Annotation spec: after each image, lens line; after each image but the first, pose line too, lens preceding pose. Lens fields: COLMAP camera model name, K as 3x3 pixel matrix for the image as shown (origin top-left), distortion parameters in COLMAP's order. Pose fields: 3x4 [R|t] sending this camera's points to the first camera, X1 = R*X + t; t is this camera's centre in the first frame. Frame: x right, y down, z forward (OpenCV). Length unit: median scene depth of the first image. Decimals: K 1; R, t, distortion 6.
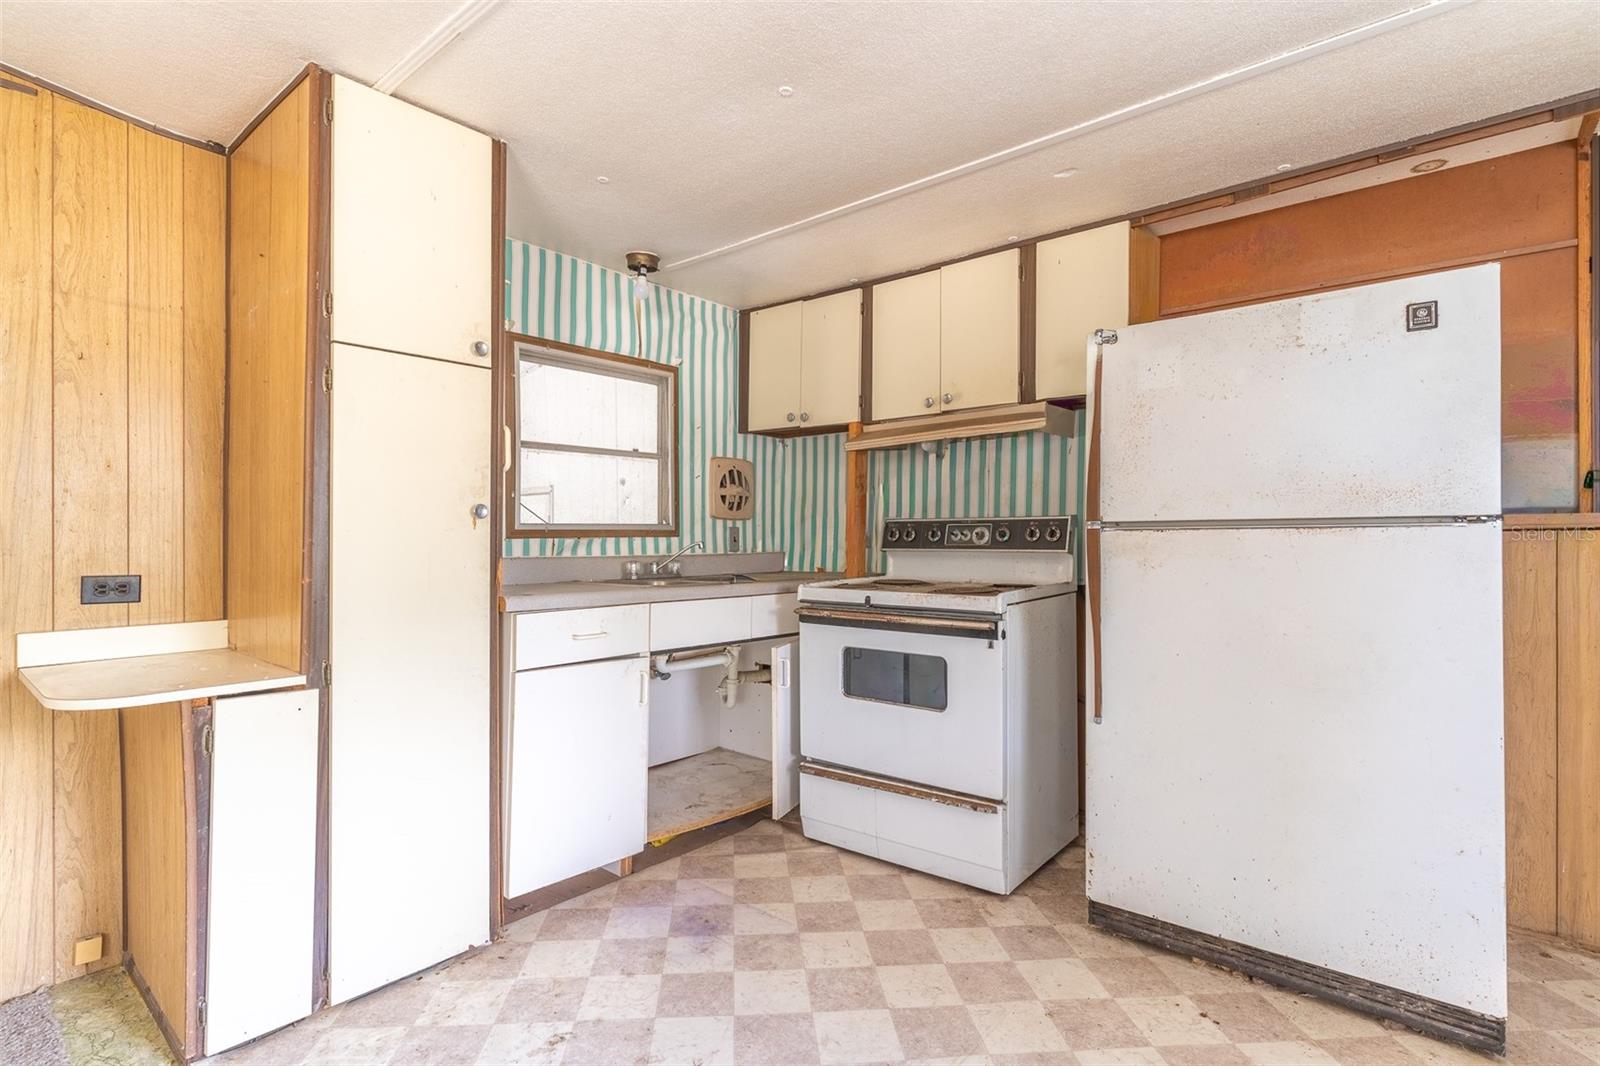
lens RADIAL K [[769.6, 0, 800.0], [0, 769.6, 533.0], [0, 0, 1]] dist [-0.003014, -0.000194]
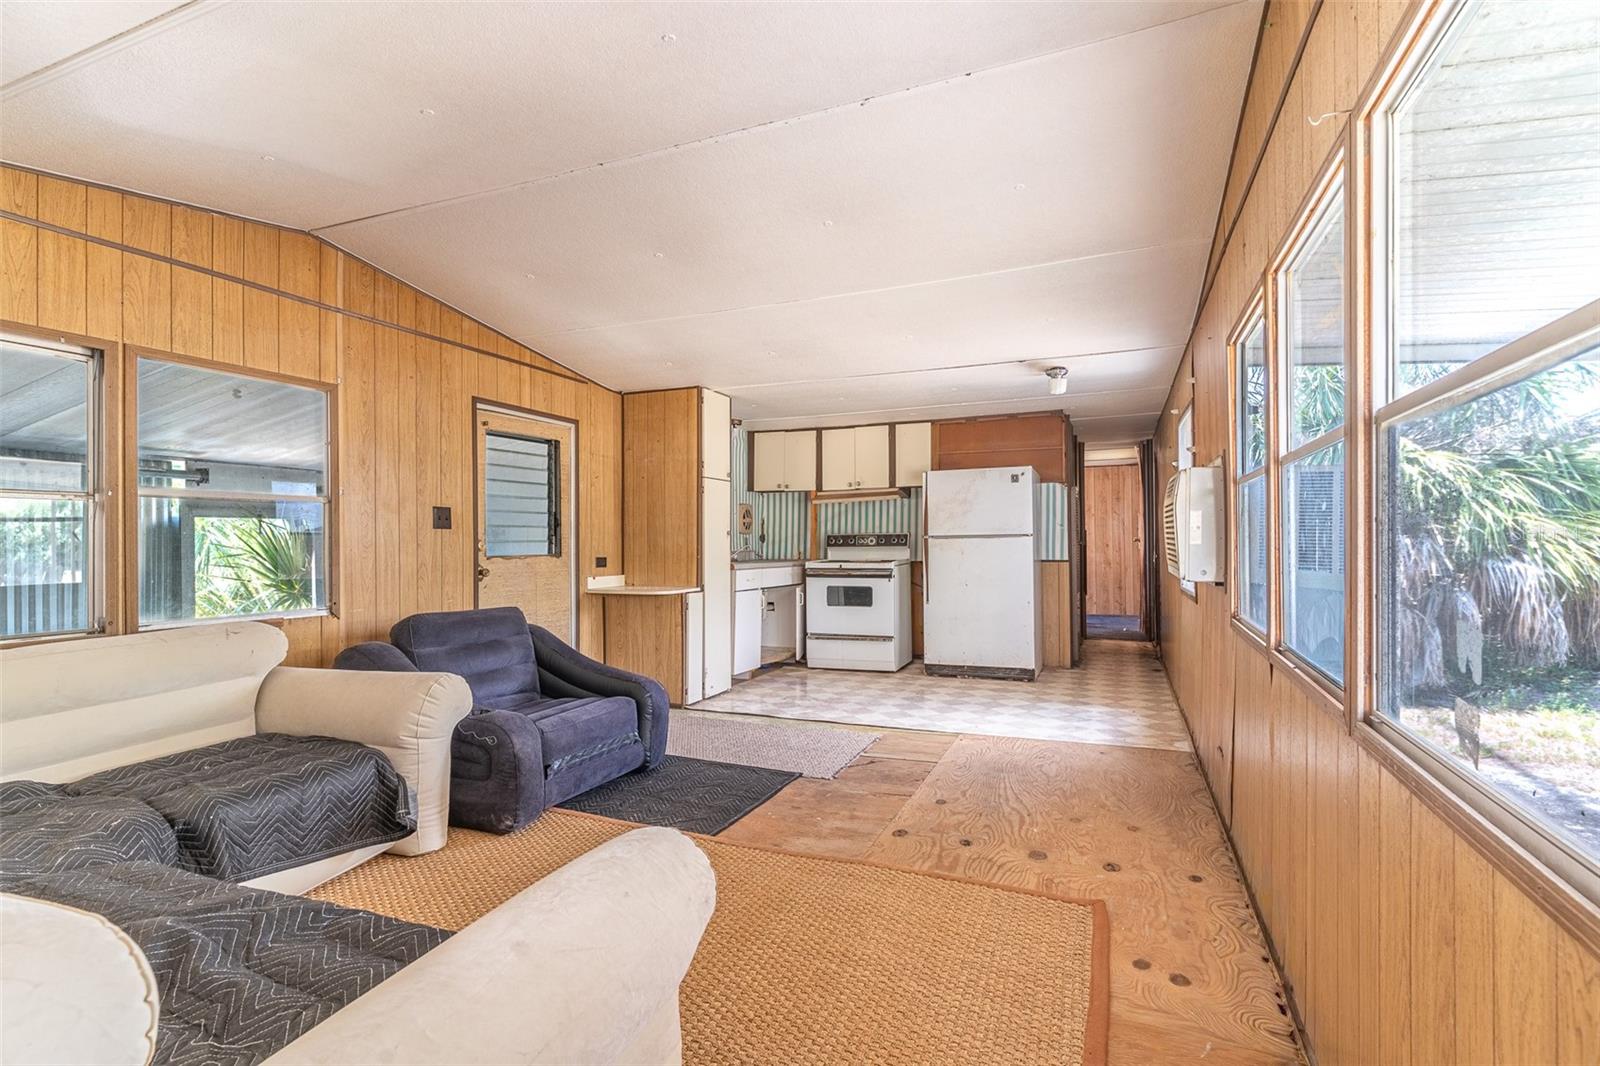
lens RADIAL K [[768.9, 0, 795.4], [0, 768.9, 537.8], [0, 0, 1]] dist [0.000352, 0.000556]
pose [[0.949322, -0.004431, 0.314274, -0.816742], [0.005337, 0.999984, -0.002022, -0.003266], [-0.314260, 0.003596, 0.949330, -1.317938]]
